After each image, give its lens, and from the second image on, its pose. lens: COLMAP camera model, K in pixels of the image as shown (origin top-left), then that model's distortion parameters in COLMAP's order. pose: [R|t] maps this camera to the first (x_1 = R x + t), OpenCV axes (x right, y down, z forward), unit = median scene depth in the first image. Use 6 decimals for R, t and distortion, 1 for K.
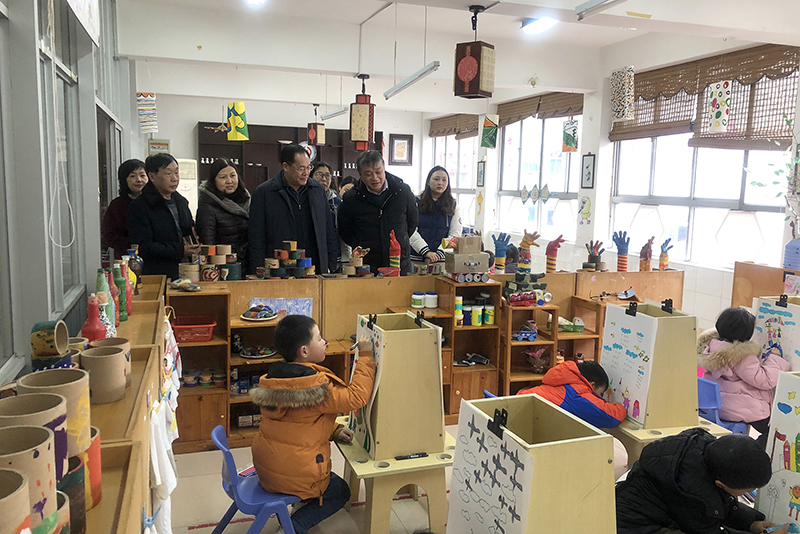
lens RADIAL K [[660.0, 0, 400.7], [0, 660.0, 266.6], [0, 0, 1]] dist [-0.001833, 0.001063]
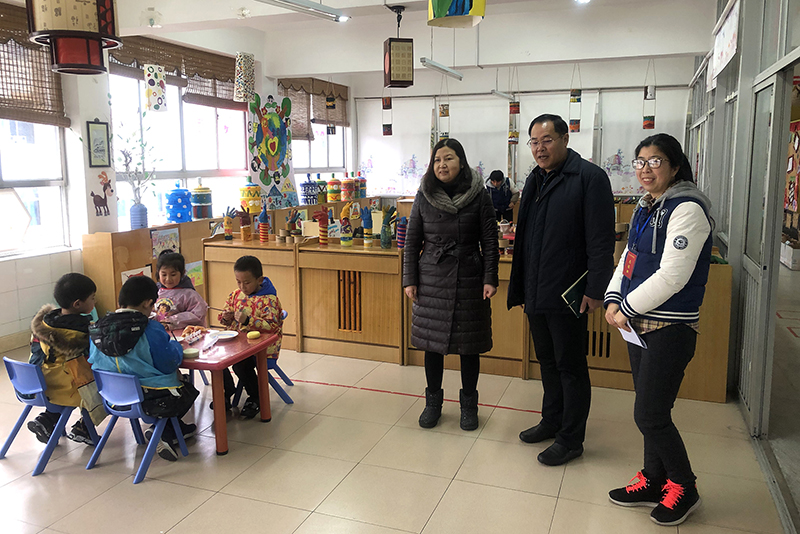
lens RADIAL K [[660.0, 0, 400.4], [0, 660.0, 264.7], [0, 0, 1]] dist [-0.001833, 0.001063]
pose [[-0.777292, -0.115058, 0.618530, -0.466153], [0.072240, 0.960310, 0.269418, -0.194627], [-0.624979, 0.254099, -0.738129, 1.406821]]
